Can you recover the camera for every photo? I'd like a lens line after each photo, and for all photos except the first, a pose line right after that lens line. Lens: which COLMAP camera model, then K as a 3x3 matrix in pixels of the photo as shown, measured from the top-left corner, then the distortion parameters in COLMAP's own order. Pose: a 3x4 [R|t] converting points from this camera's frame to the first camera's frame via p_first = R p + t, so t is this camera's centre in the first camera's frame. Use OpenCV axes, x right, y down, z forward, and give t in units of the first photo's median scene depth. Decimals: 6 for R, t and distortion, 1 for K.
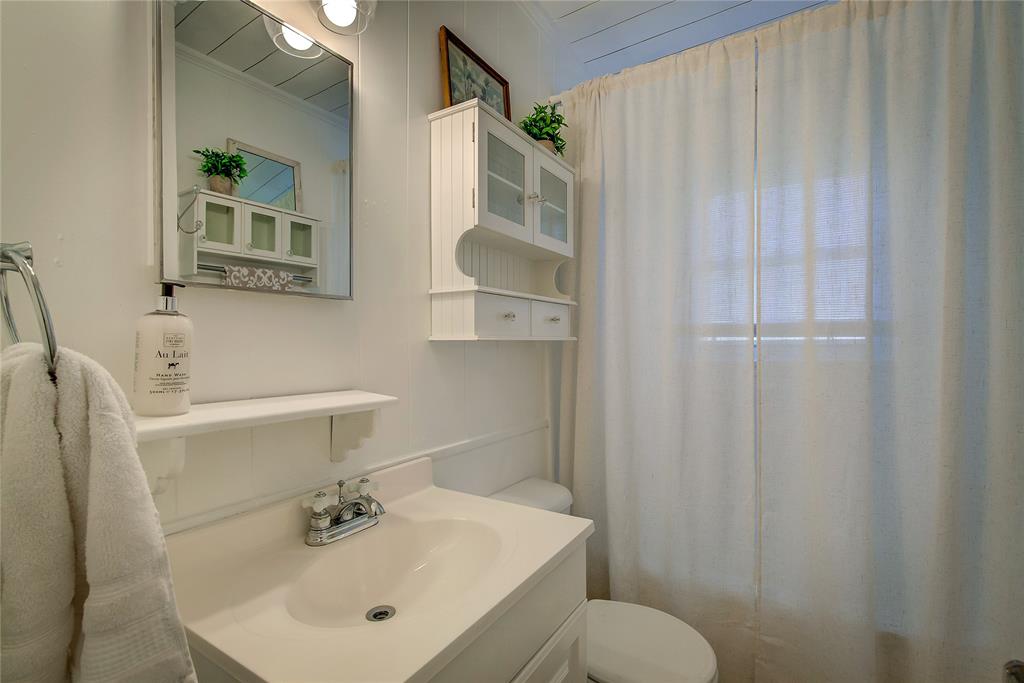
lens RADIAL K [[459.4, 0, 513.2], [0, 459.4, 348.8], [0, 0, 1]] dist [0.000310, 0.000012]
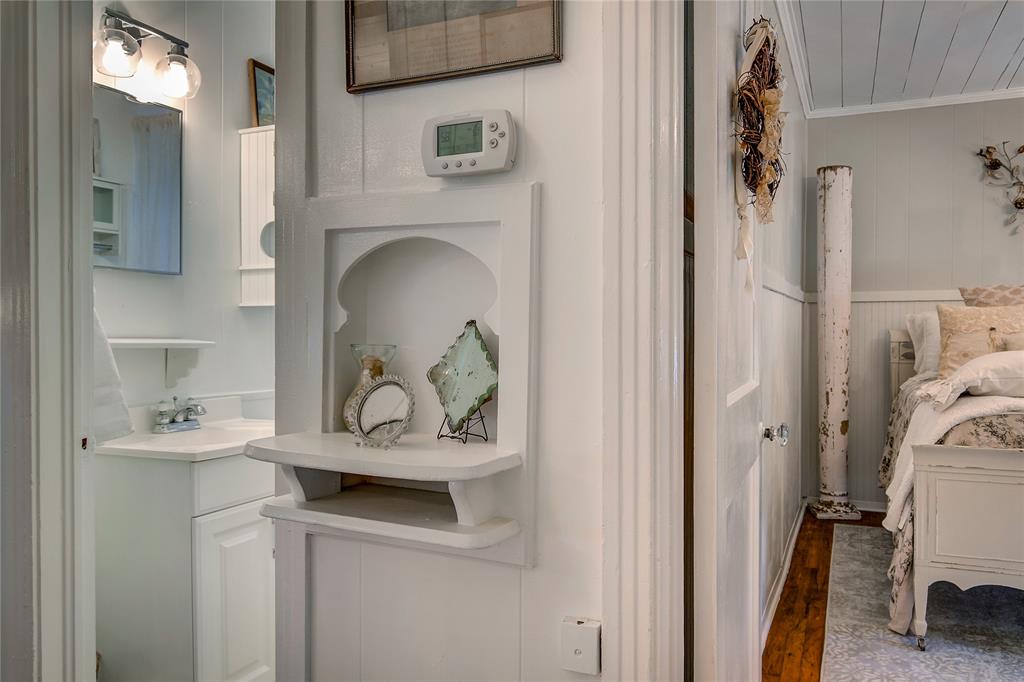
lens RADIAL K [[752.9, 0, 512.0], [0, 752.9, 341.0], [0, 0, 1]] dist [0.002908, -0.004418]
pose [[0.989118, 0.001316, 0.147118, 0.262680], [-0.000538, 0.999986, -0.005323, 0.089618], [-0.147123, 0.005186, 0.989105, -1.195867]]
